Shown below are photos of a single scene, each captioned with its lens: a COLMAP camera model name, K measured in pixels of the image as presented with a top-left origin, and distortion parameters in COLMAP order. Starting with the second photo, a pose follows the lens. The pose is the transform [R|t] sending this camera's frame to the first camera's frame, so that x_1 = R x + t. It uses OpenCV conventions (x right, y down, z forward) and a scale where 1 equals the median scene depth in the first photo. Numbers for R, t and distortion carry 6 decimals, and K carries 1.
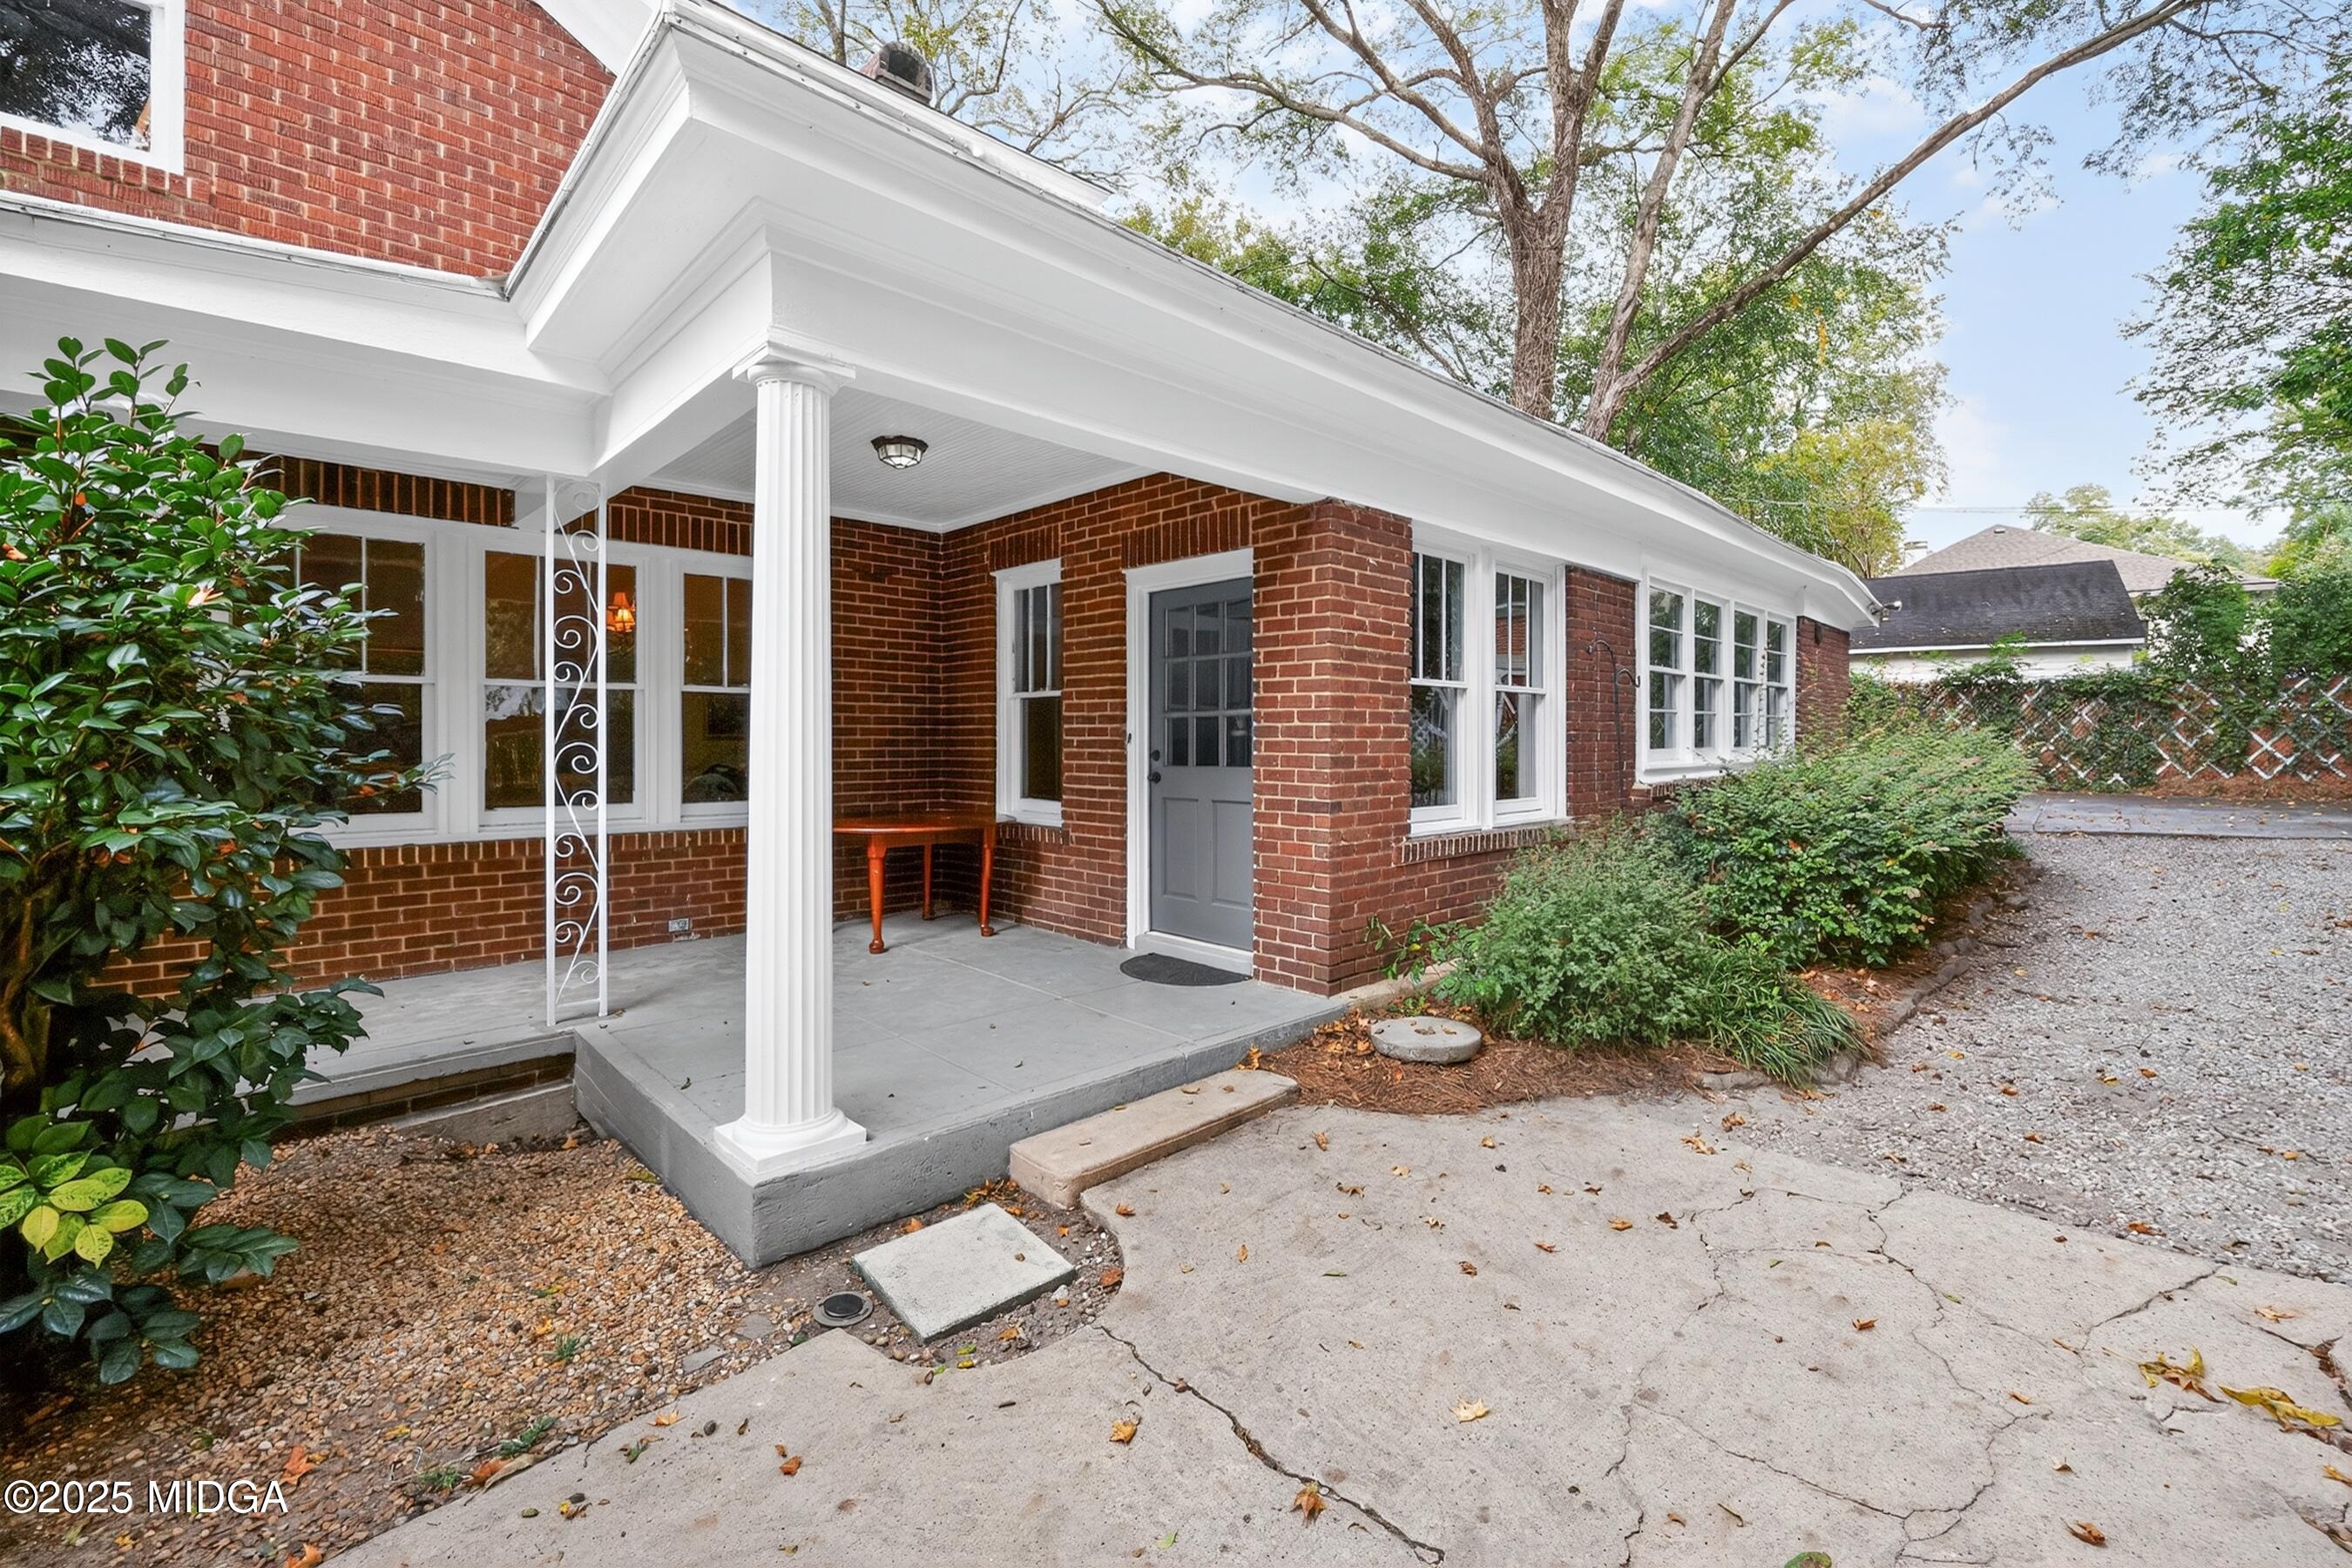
lens RADIAL K [[990.1, 0, 1183.7], [0, 990.1, 741.6], [0, 0, 1]] dist [-0.014912, -0.000112]
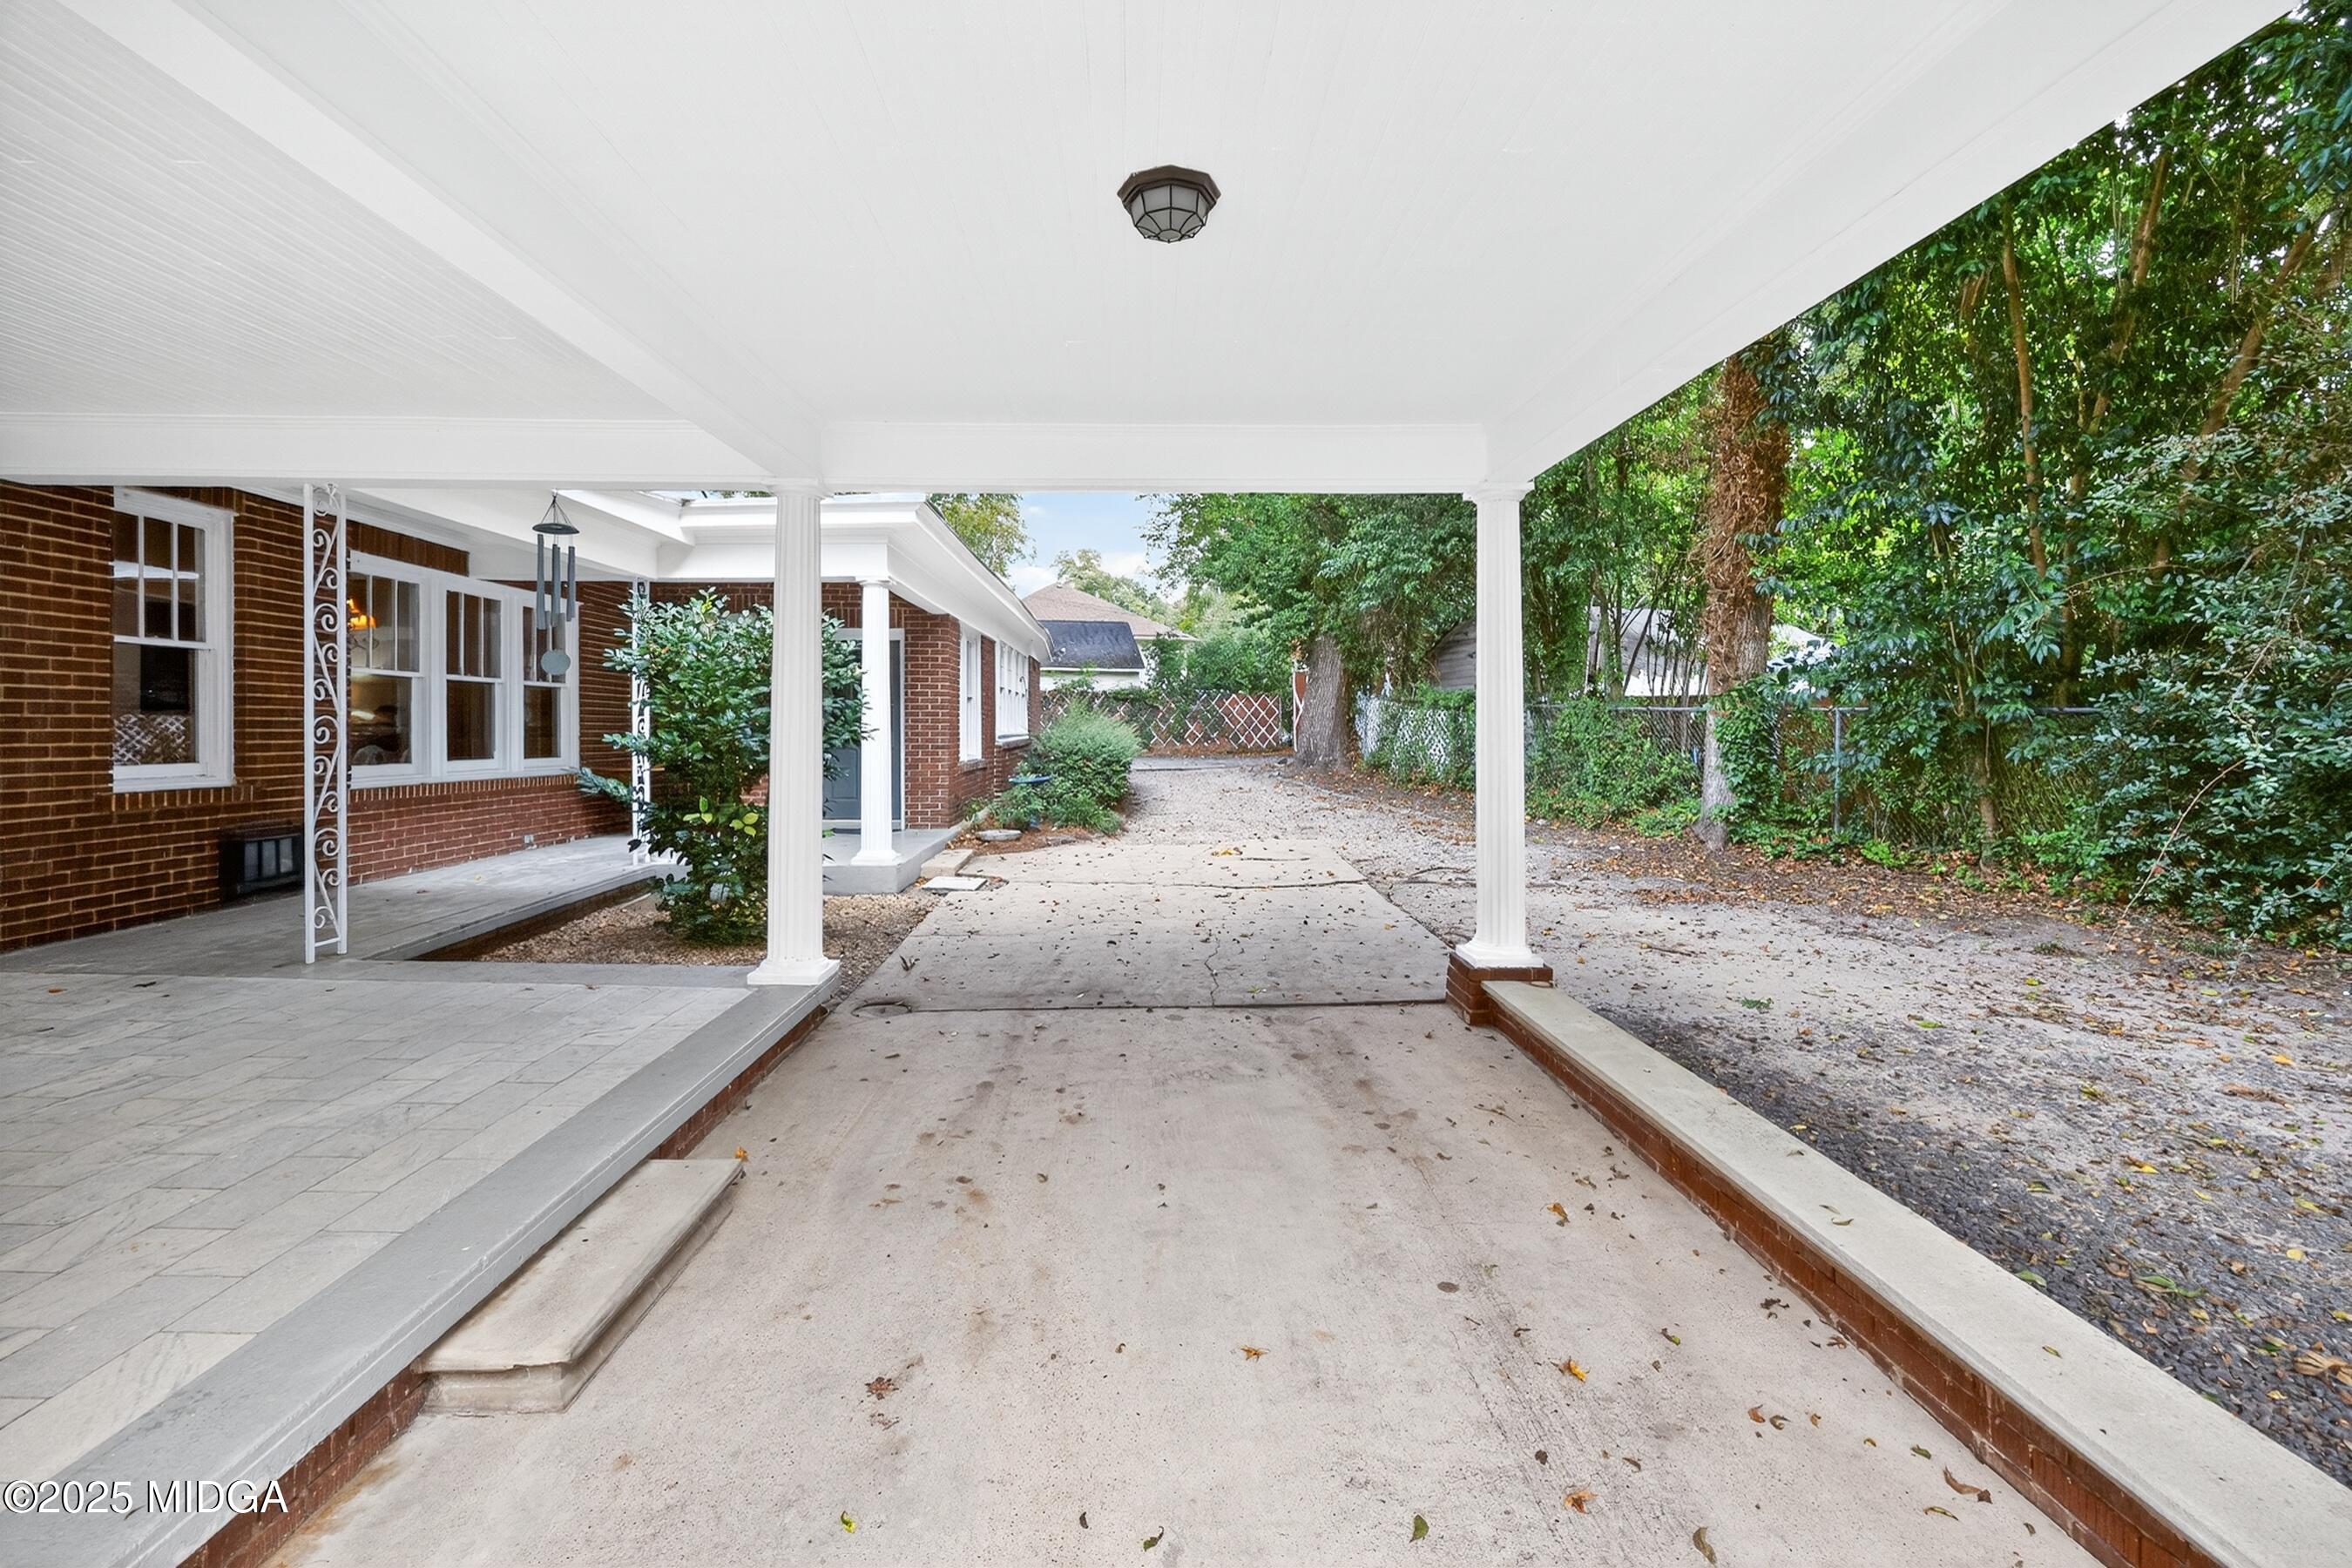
lens RADIAL K [[913.7, 0, 1172.8], [0, 913.7, 759.4], [0, 0, 1]] dist [-0.000955, 0.000042]
pose [[0.673688, -0.025382, 0.738580, -0.265417], [0.001551, 0.999456, 0.032933, 0.005937], [-0.739014, -0.021041, 0.673361, -0.204602]]
